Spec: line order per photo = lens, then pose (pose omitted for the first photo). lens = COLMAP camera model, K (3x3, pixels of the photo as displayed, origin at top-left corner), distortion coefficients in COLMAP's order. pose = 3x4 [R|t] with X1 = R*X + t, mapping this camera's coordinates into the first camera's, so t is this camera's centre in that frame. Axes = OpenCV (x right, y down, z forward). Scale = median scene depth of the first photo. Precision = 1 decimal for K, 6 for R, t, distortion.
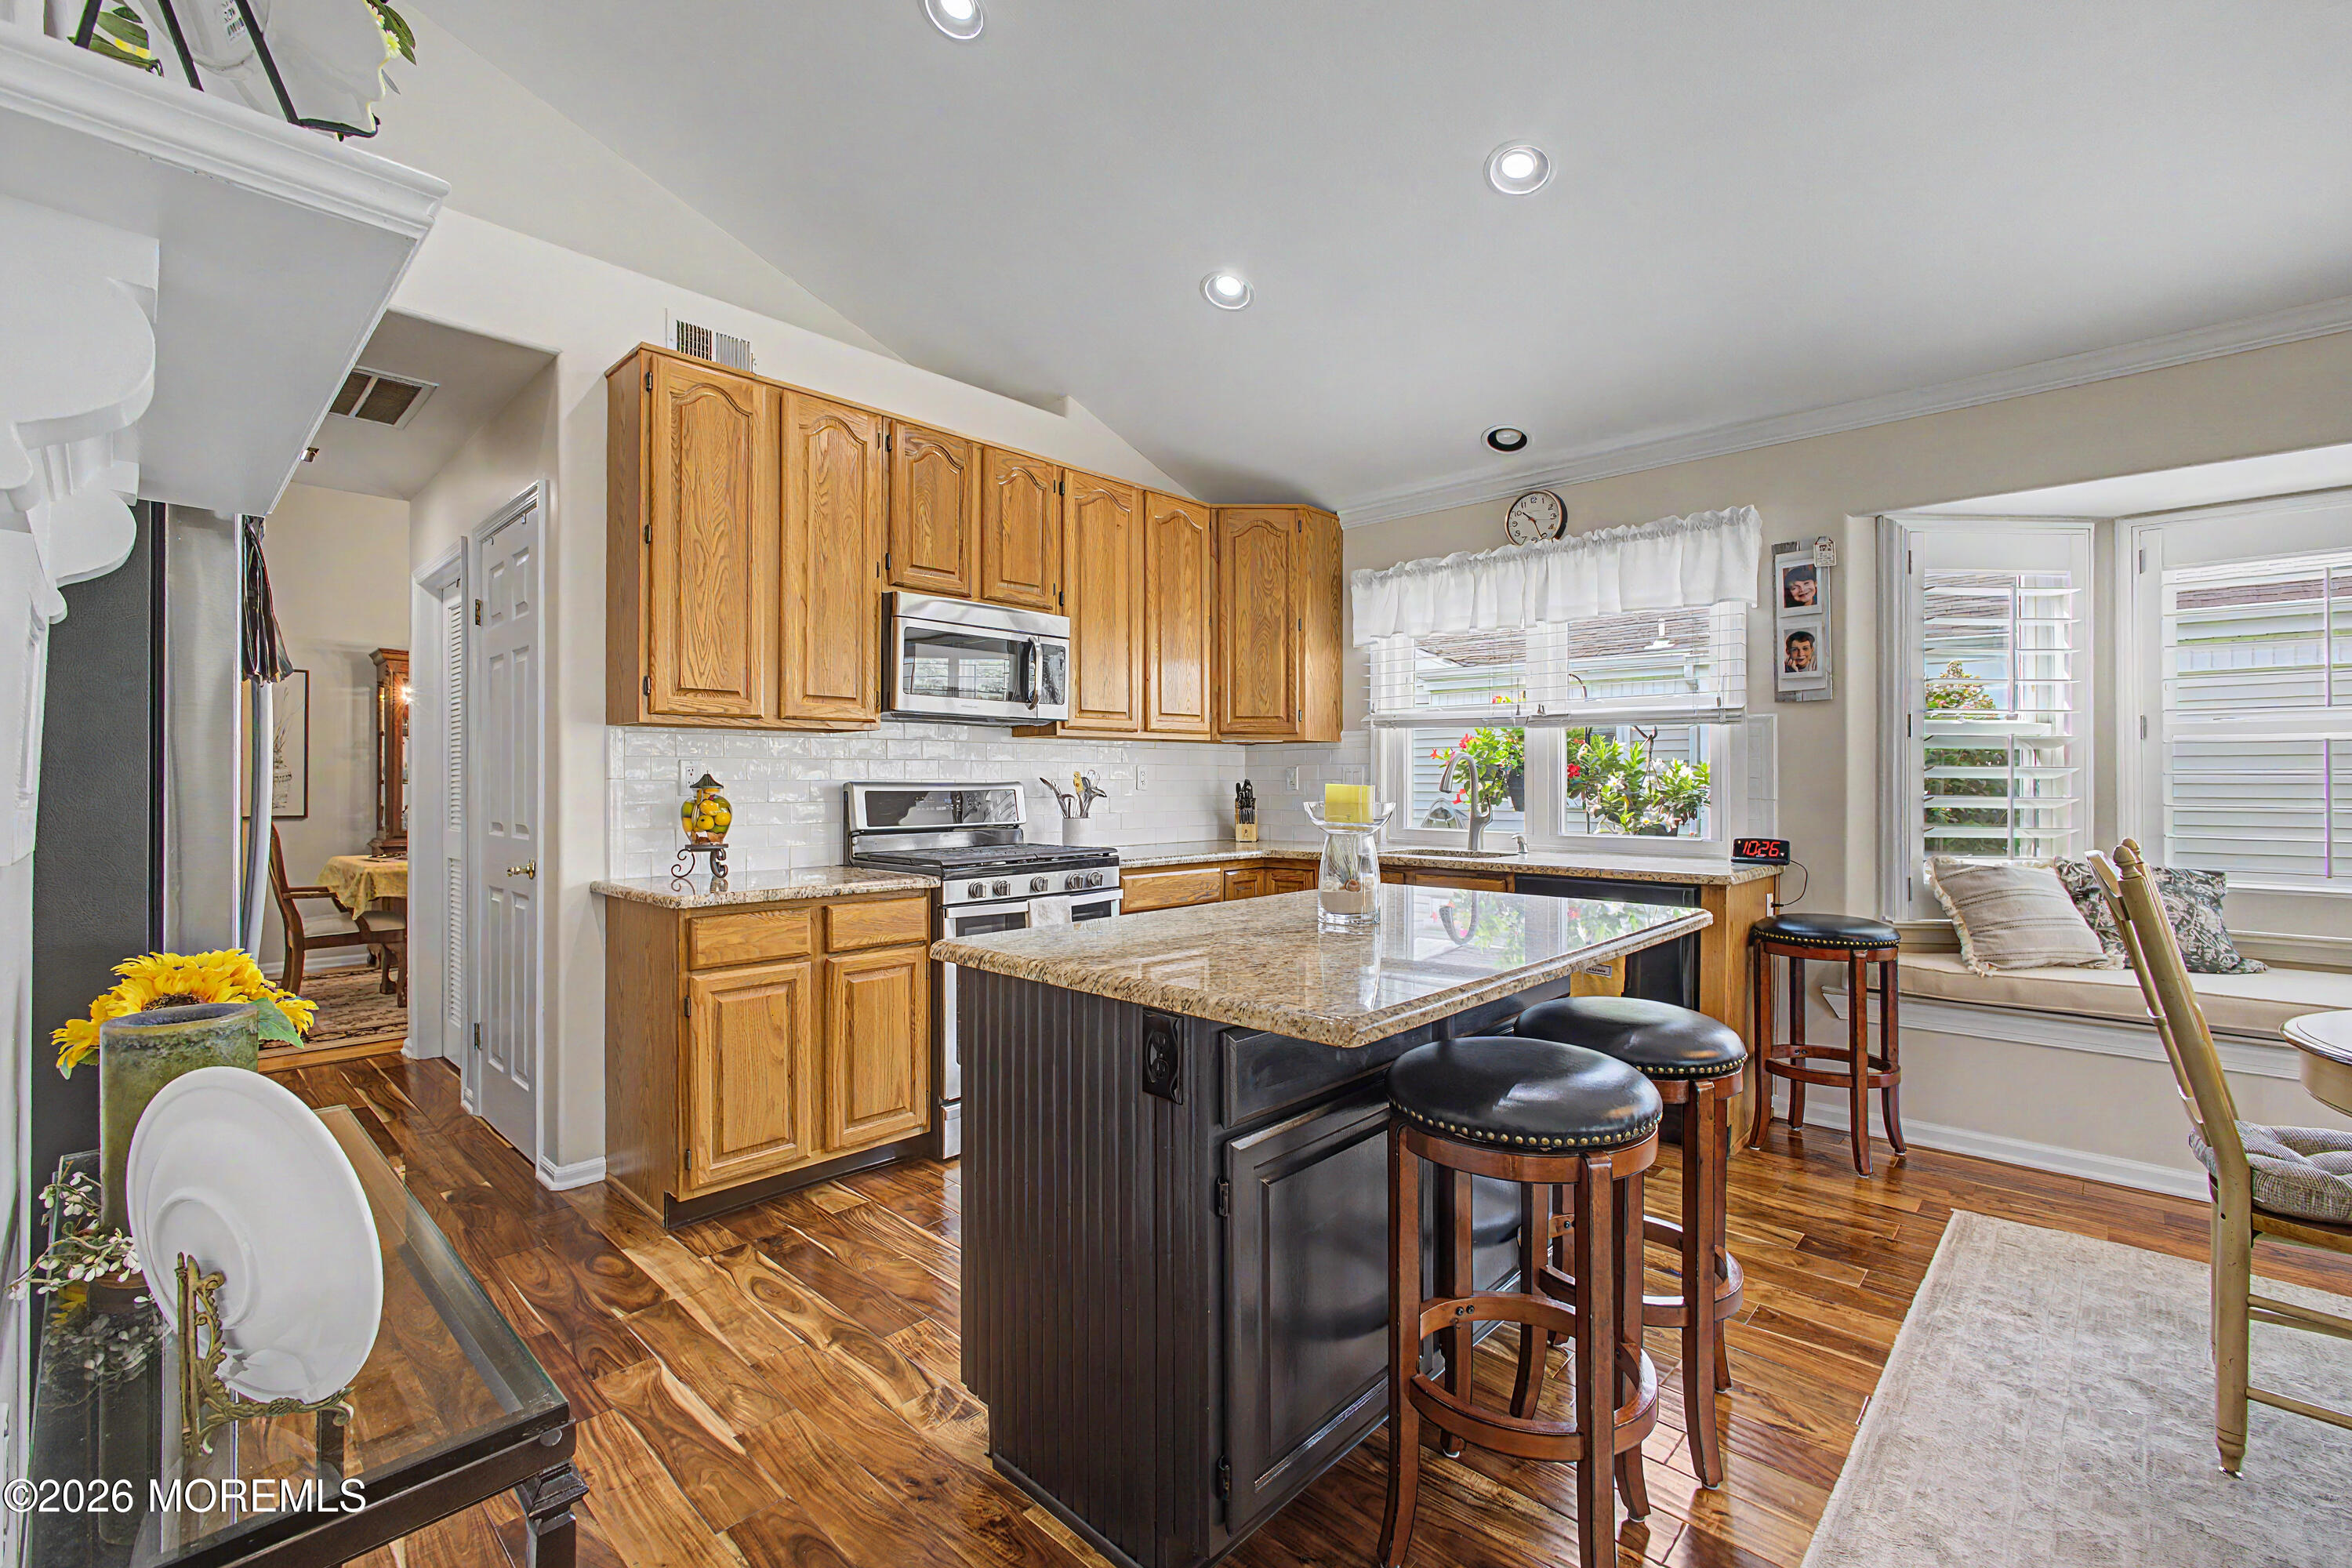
lens RADIAL K [[1010.8, 0, 1163.3], [0, 1010.8, 780.5], [0, 0, 1]] dist [-0.014129, 0.004848]
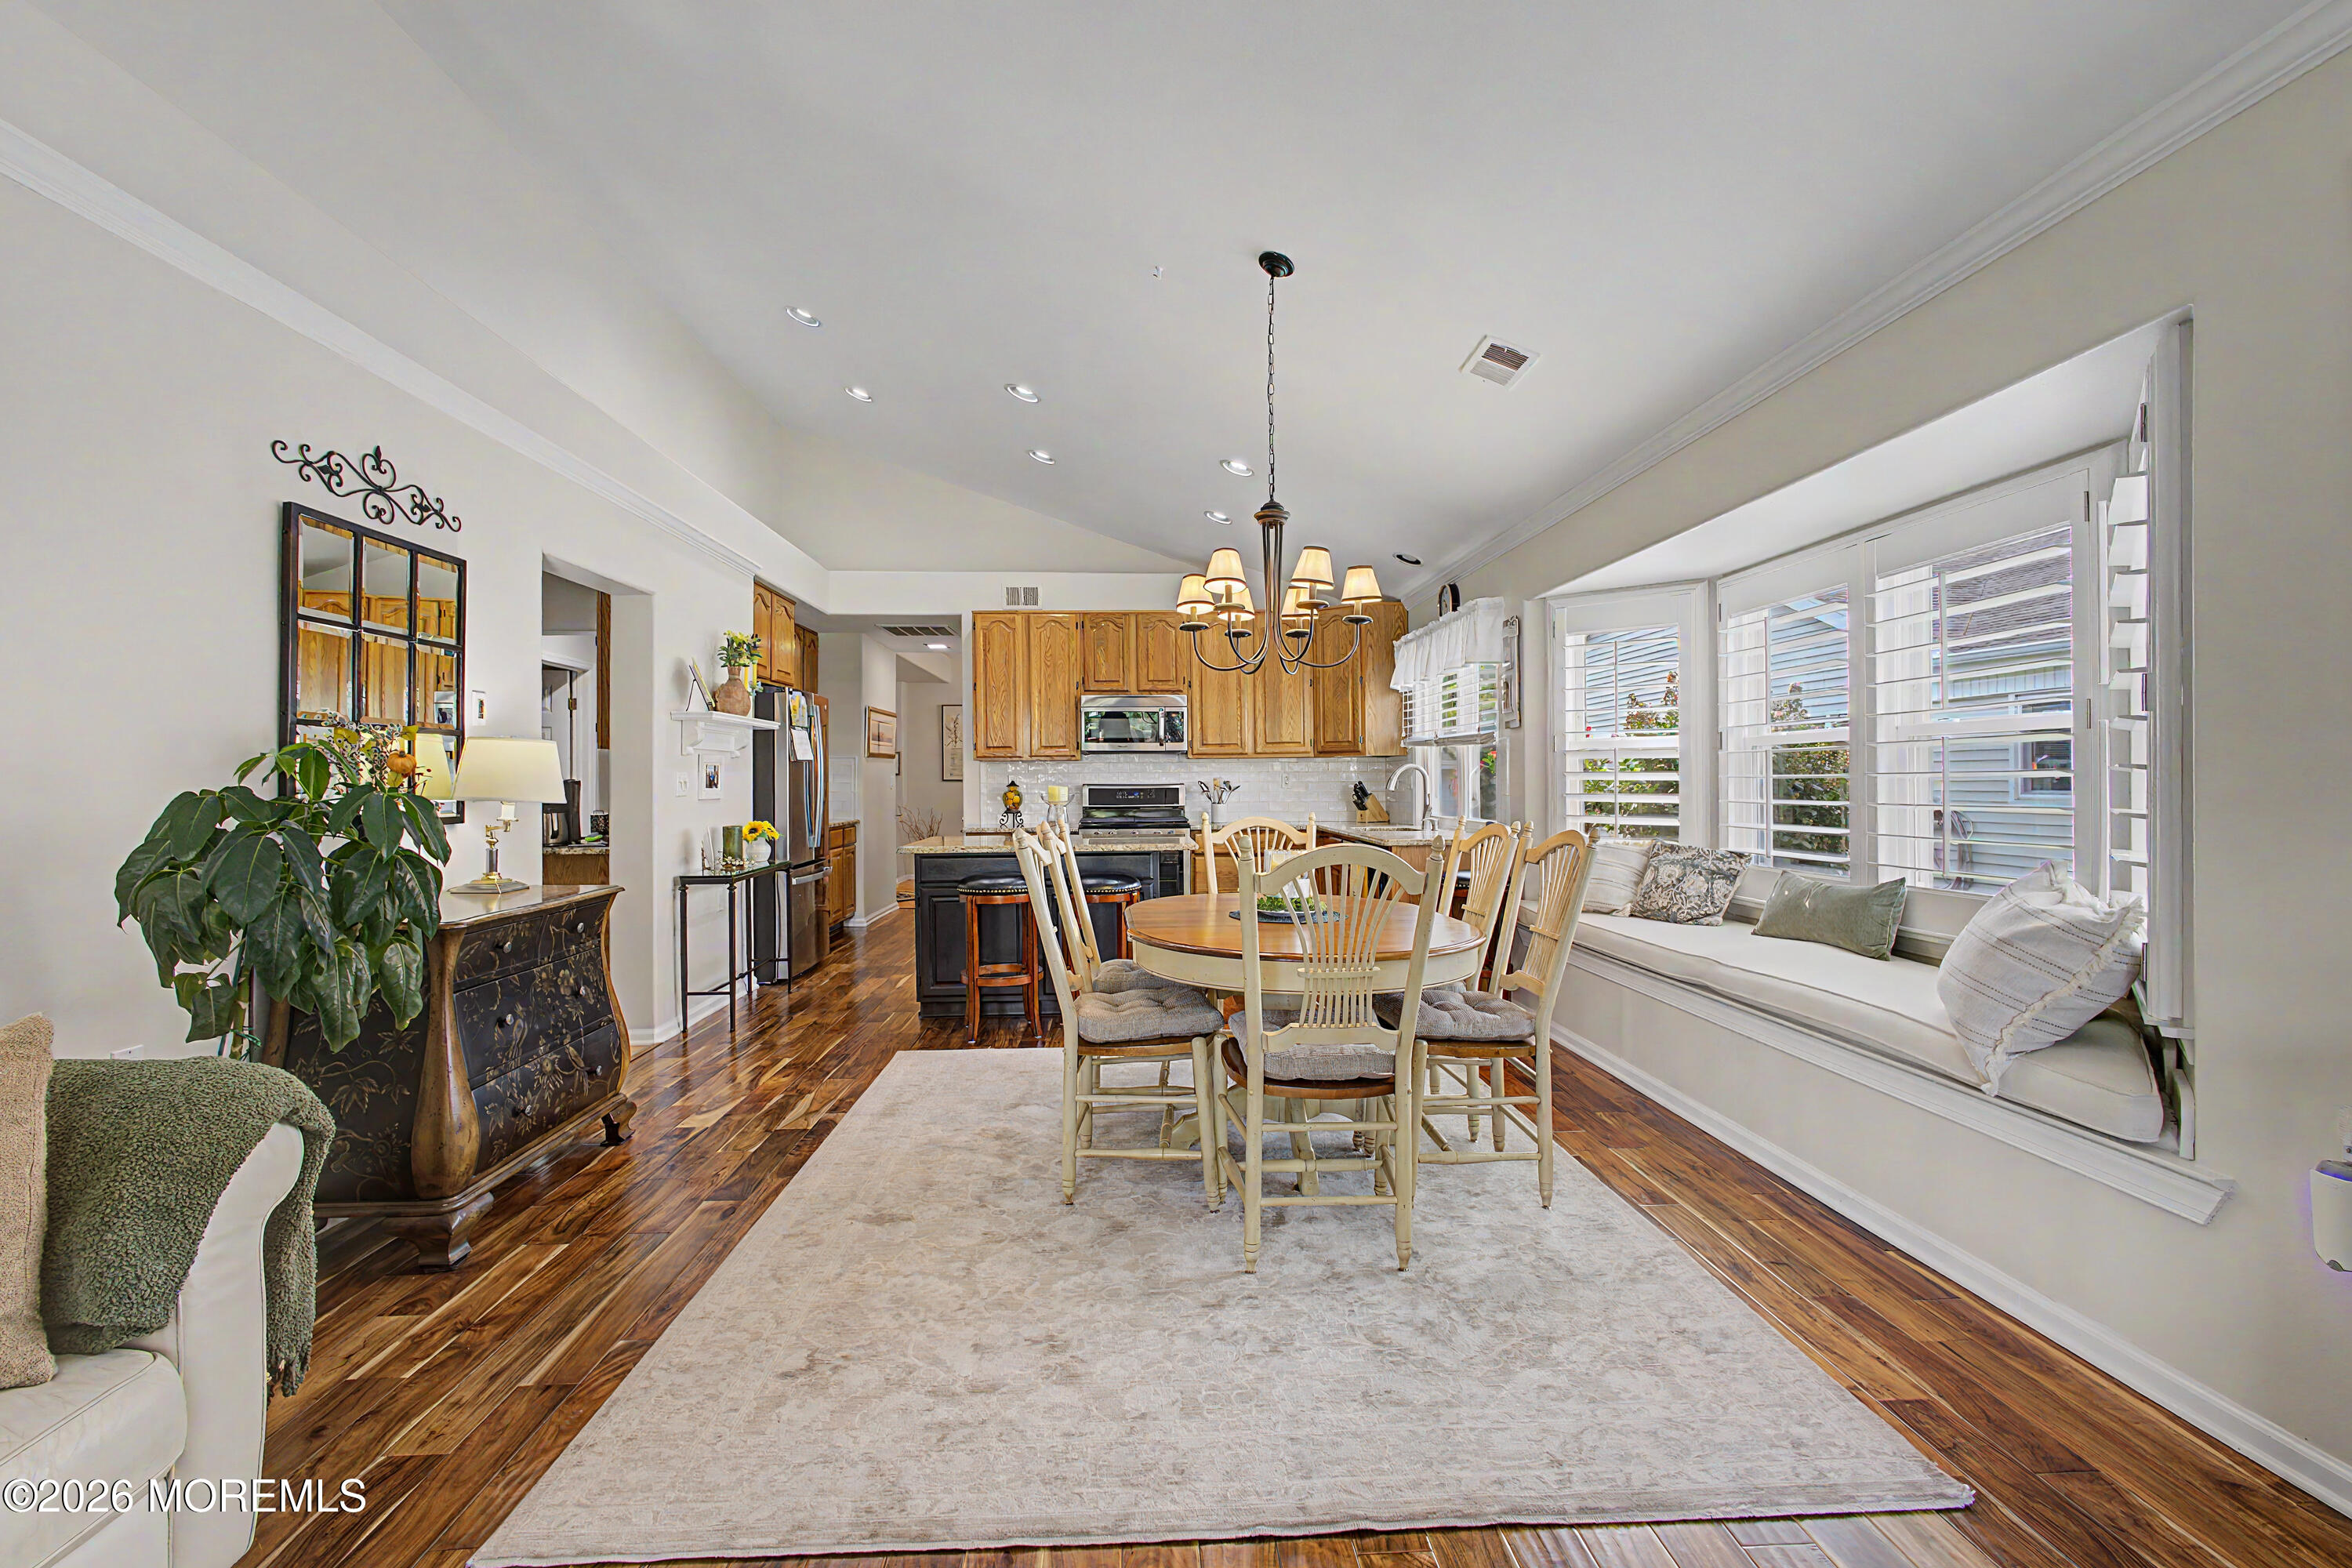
lens RADIAL K [[1010.8, 0, 1170.7], [0, 1010.8, 775.0], [0, 0, 1]] dist [-0.014129, 0.004848]
pose [[0.723465, -0.007475, -0.690320, 1.274469], [0.005724, 0.999972, -0.004829, -0.006593], [0.690337, -0.000458, 0.723488, -0.395908]]
